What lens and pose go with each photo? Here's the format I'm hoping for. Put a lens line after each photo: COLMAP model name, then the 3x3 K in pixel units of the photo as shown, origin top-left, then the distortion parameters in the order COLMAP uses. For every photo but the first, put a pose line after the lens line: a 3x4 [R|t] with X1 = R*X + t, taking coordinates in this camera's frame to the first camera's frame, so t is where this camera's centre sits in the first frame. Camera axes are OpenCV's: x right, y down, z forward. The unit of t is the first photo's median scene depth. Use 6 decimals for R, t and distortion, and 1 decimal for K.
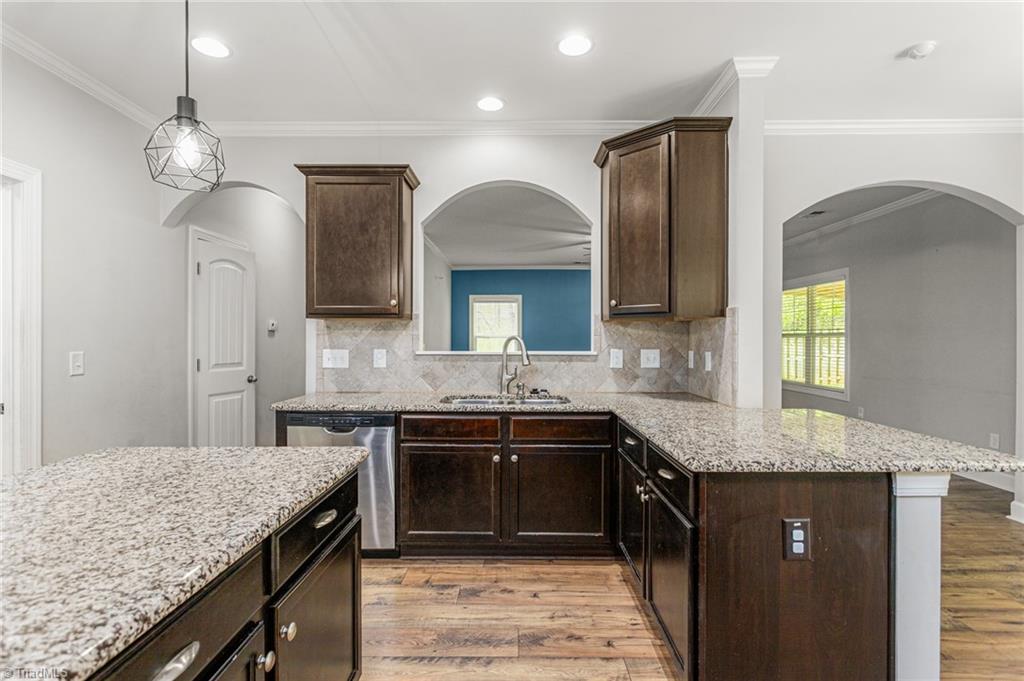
lens RADIAL K [[486.8, 0, 512.0], [0, 486.8, 340.5], [0, 0, 1]] dist [-0.000660, 0.000160]
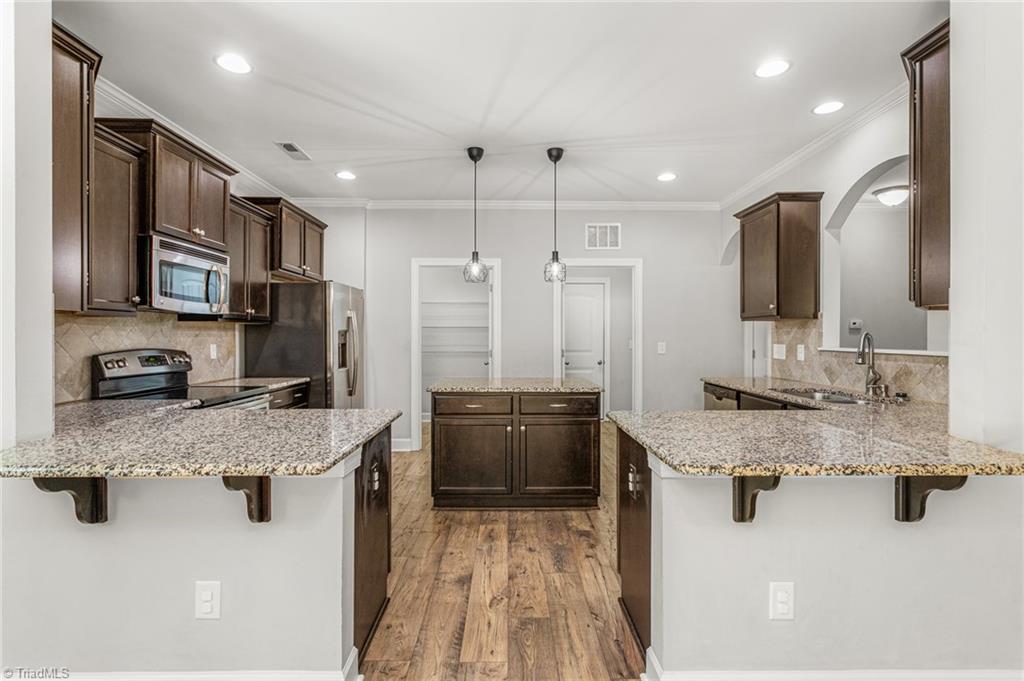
lens RADIAL K [[494.5, 0, 514.5], [0, 494.5, 338.9], [0, 0, 1]] dist [0.013781, -0.000048]
pose [[0.019945, 0.005188, -0.999788, 0.925490], [-0.003206, 0.999982, 0.005125, 0.000144], [0.999796, 0.003103, 0.019961, 0.294370]]
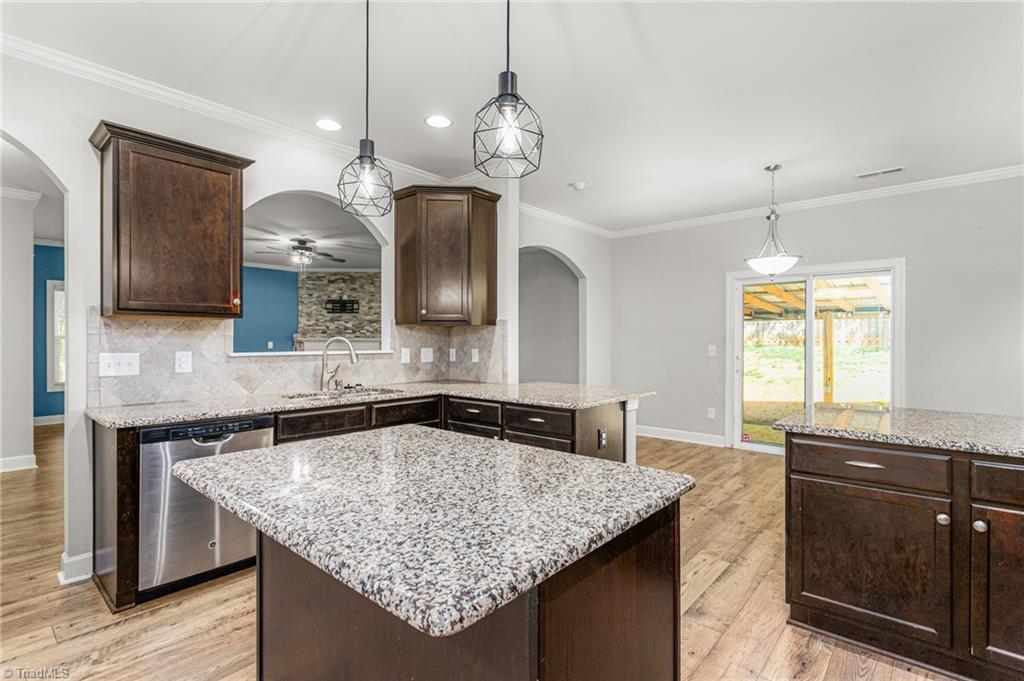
lens RADIAL K [[494.5, 0, 514.5], [0, 494.5, 338.9], [0, 0, 1]] dist [0.013781, -0.000048]
pose [[0.647287, 0.001891, 0.762244, -0.579662], [0.000645, 0.999995, -0.003029, -0.001917], [-0.762246, 0.002452, 0.647283, -0.034615]]
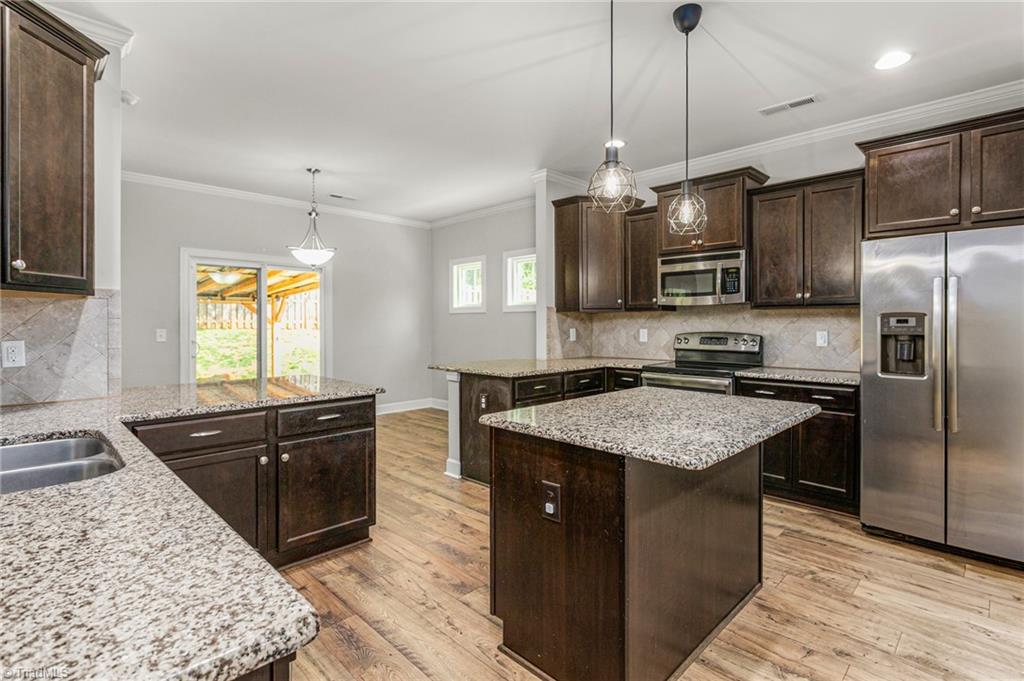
lens RADIAL K [[486.8, 0, 512.0], [0, 486.8, 340.5], [0, 0, 1]] dist [-0.000660, 0.000160]
pose [[-0.711957, -0.025626, 0.701756, -0.597004], [0.003213, 0.999205, 0.039747, -0.004418], [-0.702216, 0.030553, -0.711308, 0.902965]]
